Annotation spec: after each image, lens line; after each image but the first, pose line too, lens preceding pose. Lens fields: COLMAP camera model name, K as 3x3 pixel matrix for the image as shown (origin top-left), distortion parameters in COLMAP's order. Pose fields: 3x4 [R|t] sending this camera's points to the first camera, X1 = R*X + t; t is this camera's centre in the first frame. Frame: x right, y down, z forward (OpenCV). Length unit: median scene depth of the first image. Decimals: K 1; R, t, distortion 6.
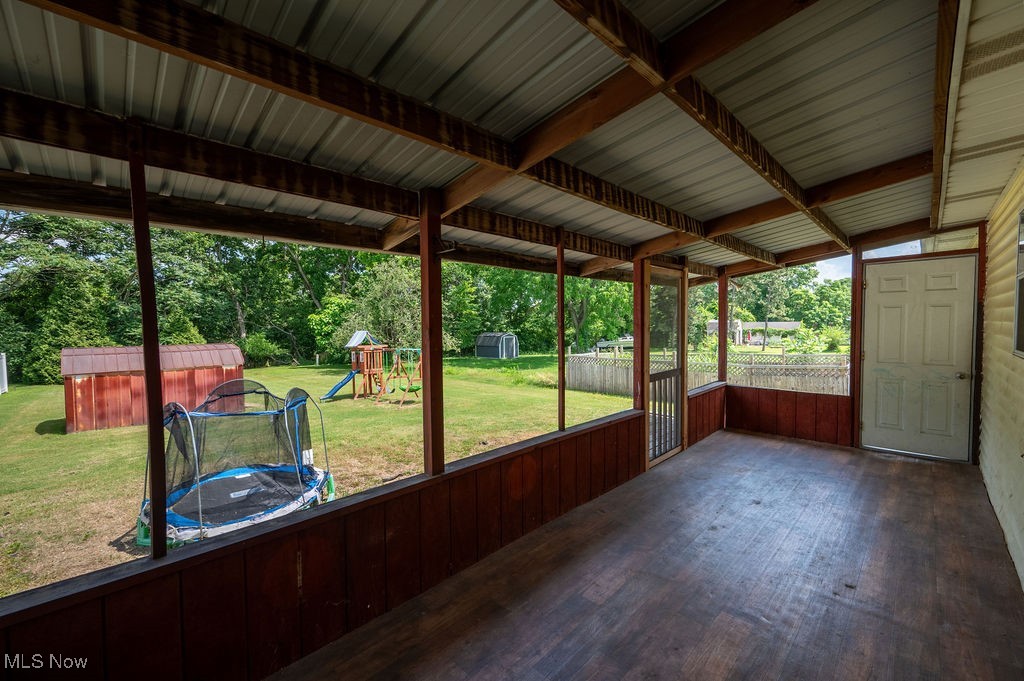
lens RADIAL K [[424.5, 0, 523.3], [0, 424.5, 336.6], [0, 0, 1]] dist [-0.000776, -0.000164]
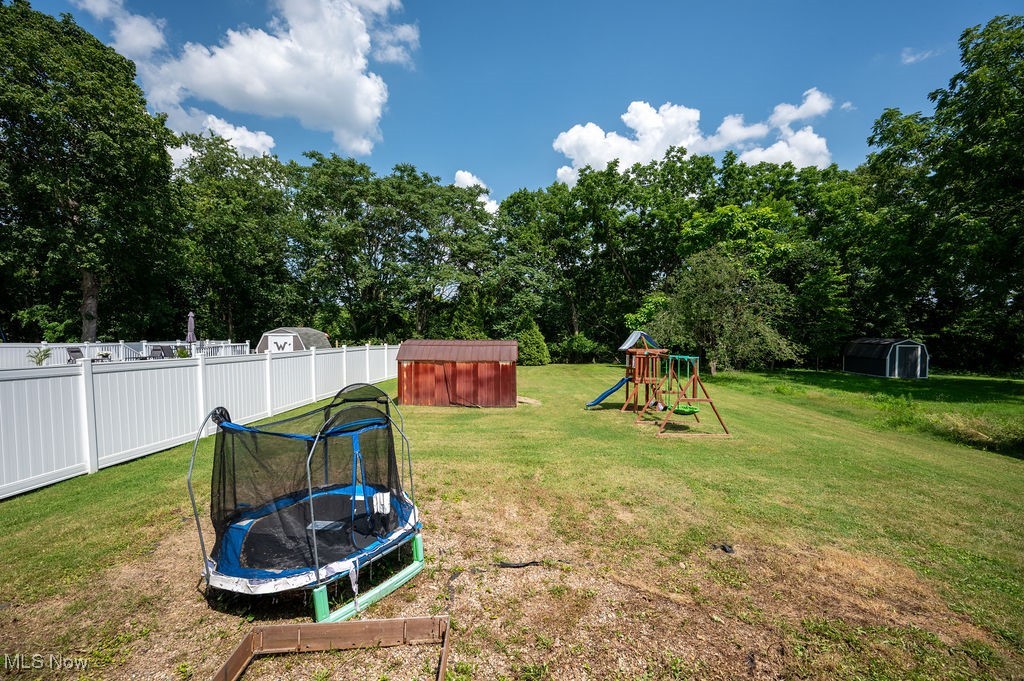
lens RADIAL K [[421.4, 0, 493.3], [0, 421.4, 337.5], [0, 0, 1]] dist [-0.003645, -0.000433]
pose [[0.668802, 0.031363, -0.742778, 0.030352], [-0.030547, 0.999425, 0.014695, -0.002703], [0.742812, 0.012862, 0.669376, 0.140676]]
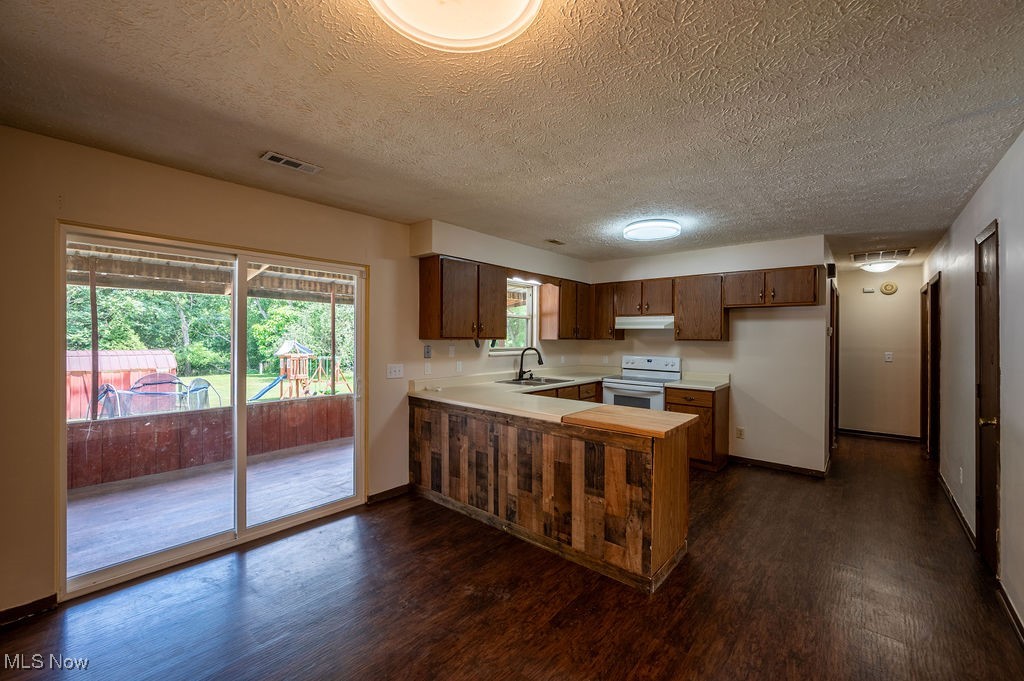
lens RADIAL K [[425.5, 0, 516.4], [0, 425.5, 336.2], [0, 0, 1]] dist [-0.004026, -0.000339]
pose [[0.997502, 0.017769, 0.068360, 0.085352], [-0.015401, 0.999268, -0.035004, 0.002995], [-0.068932, 0.033864, 0.997046, -0.099245]]
